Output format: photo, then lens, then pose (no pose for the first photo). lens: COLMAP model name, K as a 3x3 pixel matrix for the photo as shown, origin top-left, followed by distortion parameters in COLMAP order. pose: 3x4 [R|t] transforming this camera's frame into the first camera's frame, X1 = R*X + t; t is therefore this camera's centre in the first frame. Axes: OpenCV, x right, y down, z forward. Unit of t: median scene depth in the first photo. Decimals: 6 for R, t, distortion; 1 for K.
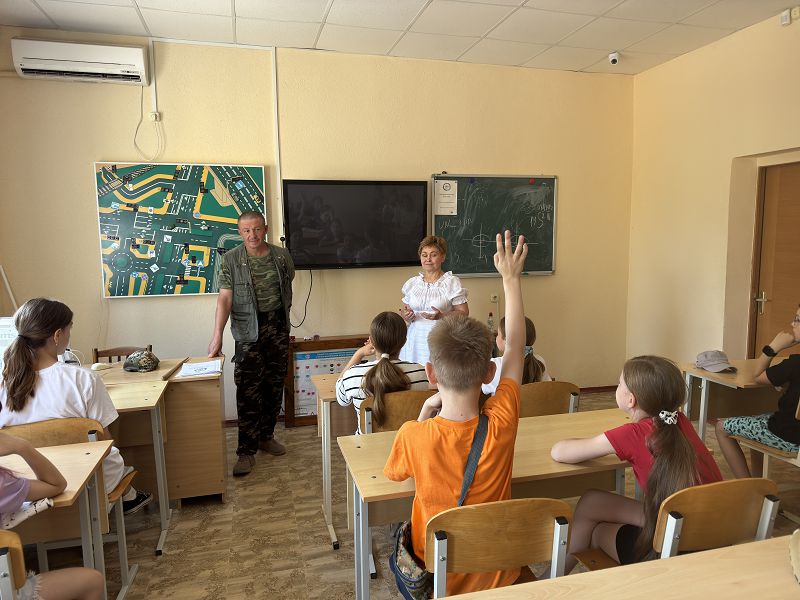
lens RADIAL K [[568.2, 0, 416.7], [0, 568.2, 312.5], [0, 0, 1]] dist [-0.010377, 0.010678]
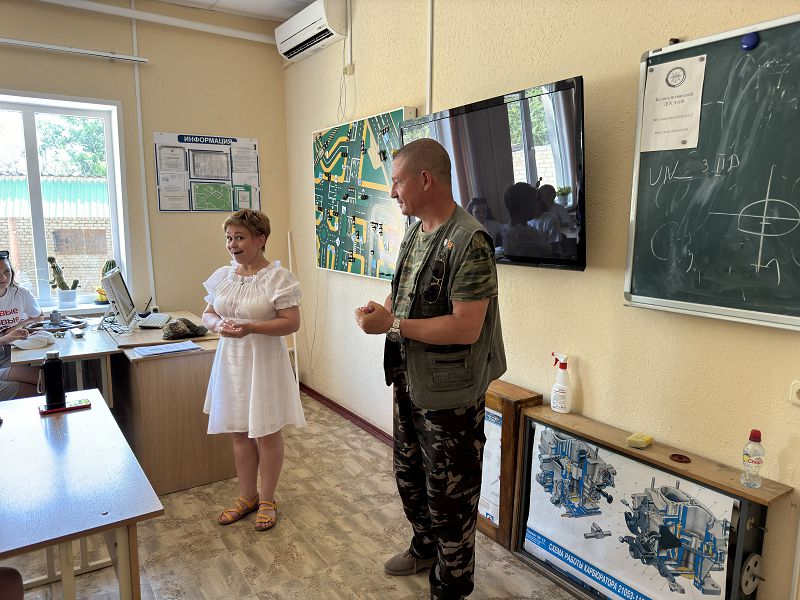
lens RADIAL K [[568.2, 0, 399.3], [0, 568.2, 307.2], [0, 0, 1]] dist [-0.010377, 0.010678]
pose [[0.284259, 0.155148, -0.946111, 0.447663], [-0.145001, 0.982425, 0.117537, -0.095726], [0.947719, 0.103776, 0.301760, 0.816806]]
